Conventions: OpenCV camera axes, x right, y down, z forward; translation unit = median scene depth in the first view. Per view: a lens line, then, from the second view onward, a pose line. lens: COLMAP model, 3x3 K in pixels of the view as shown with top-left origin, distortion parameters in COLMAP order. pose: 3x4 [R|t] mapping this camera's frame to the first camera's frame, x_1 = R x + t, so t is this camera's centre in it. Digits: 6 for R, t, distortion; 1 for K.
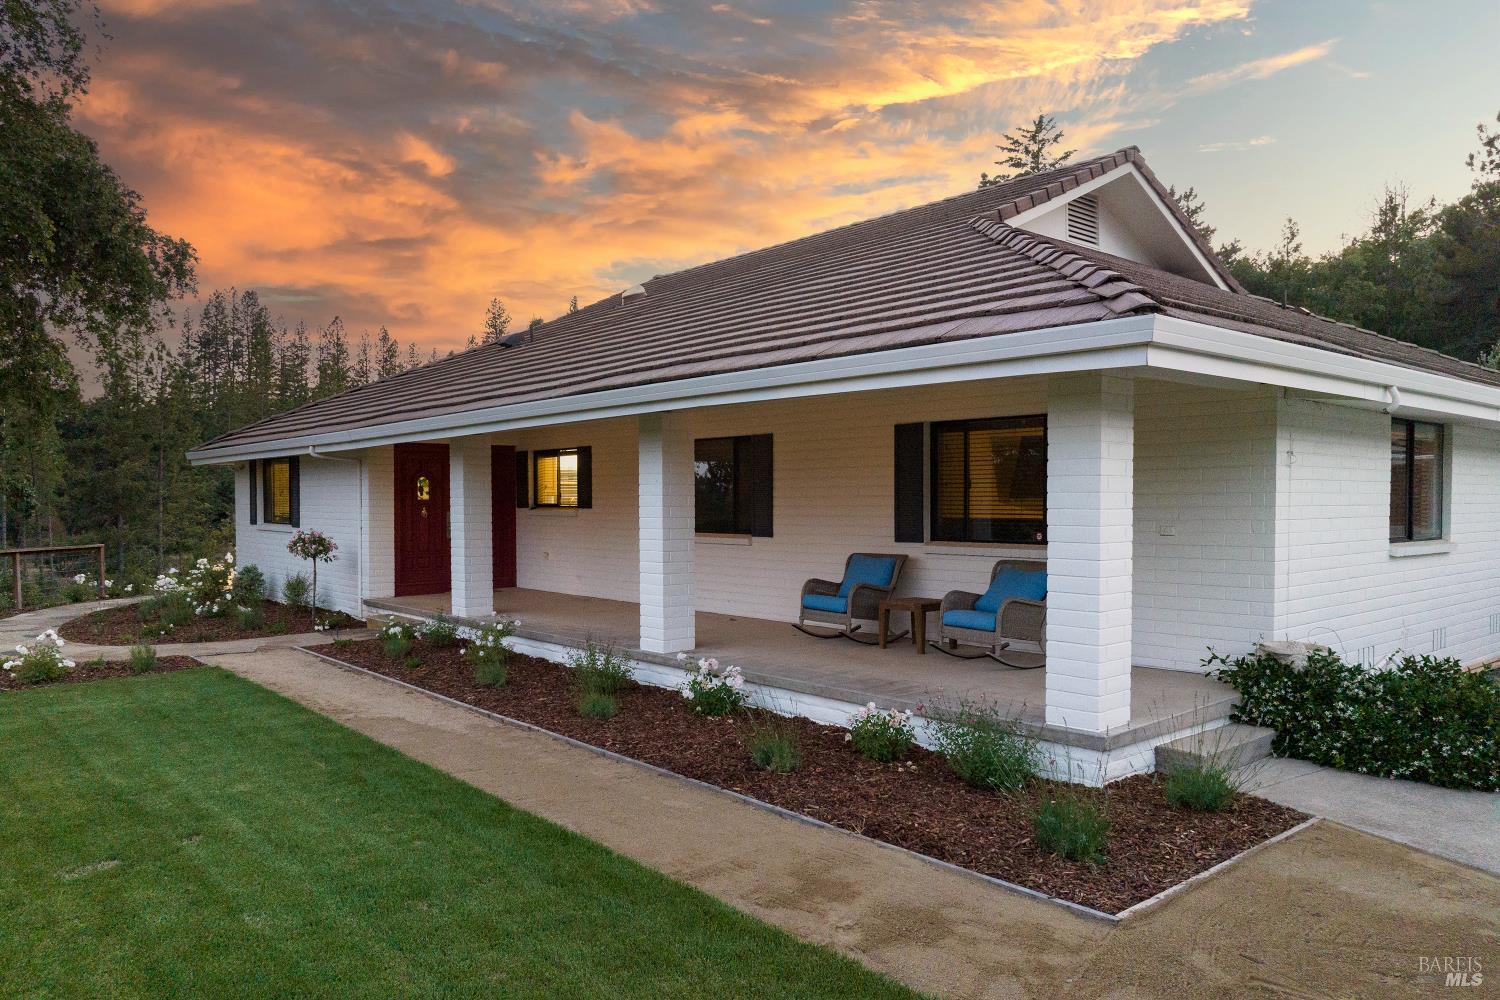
lens RADIAL K [[1075.6, 0, 750.0], [0, 1075.6, 500.0], [0, 0, 1]] dist [-0.078478, -0.000523]
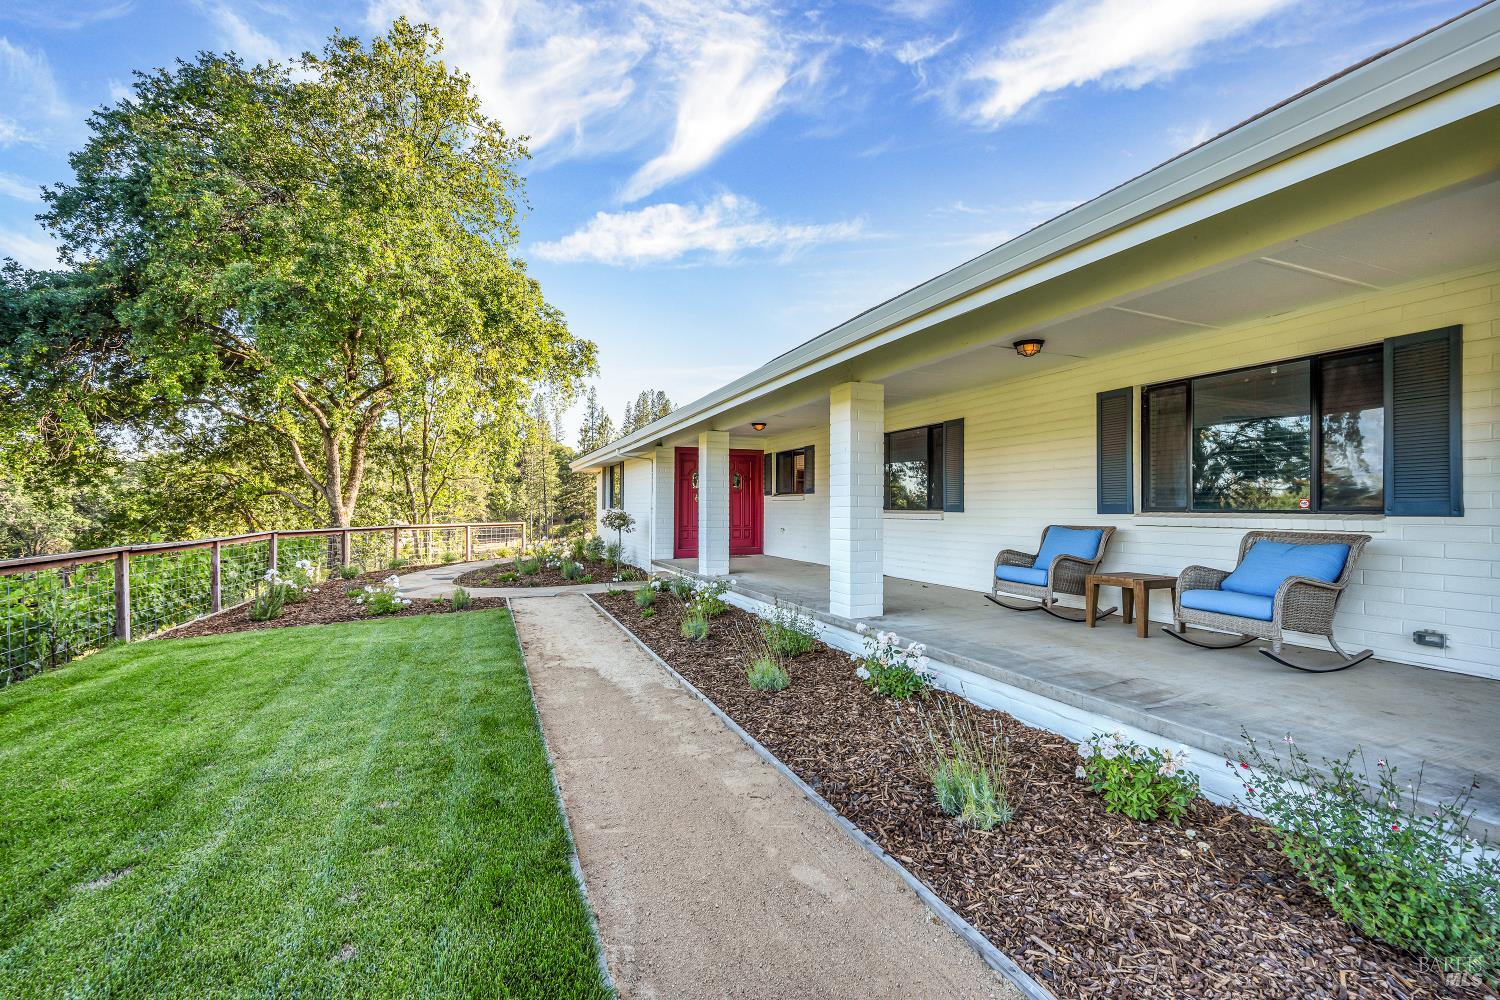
lens RADIAL K [[684.5, 0, 750.0], [0, 684.5, 500.0], [0, 0, 1]] dist [0.001000, -0.000169]
pose [[0.960888, 0.006855, -0.276852, 0.006136], [-0.008242, 0.999959, -0.003846, 0.036180], [0.276814, 0.005977, 0.960905, 0.369699]]
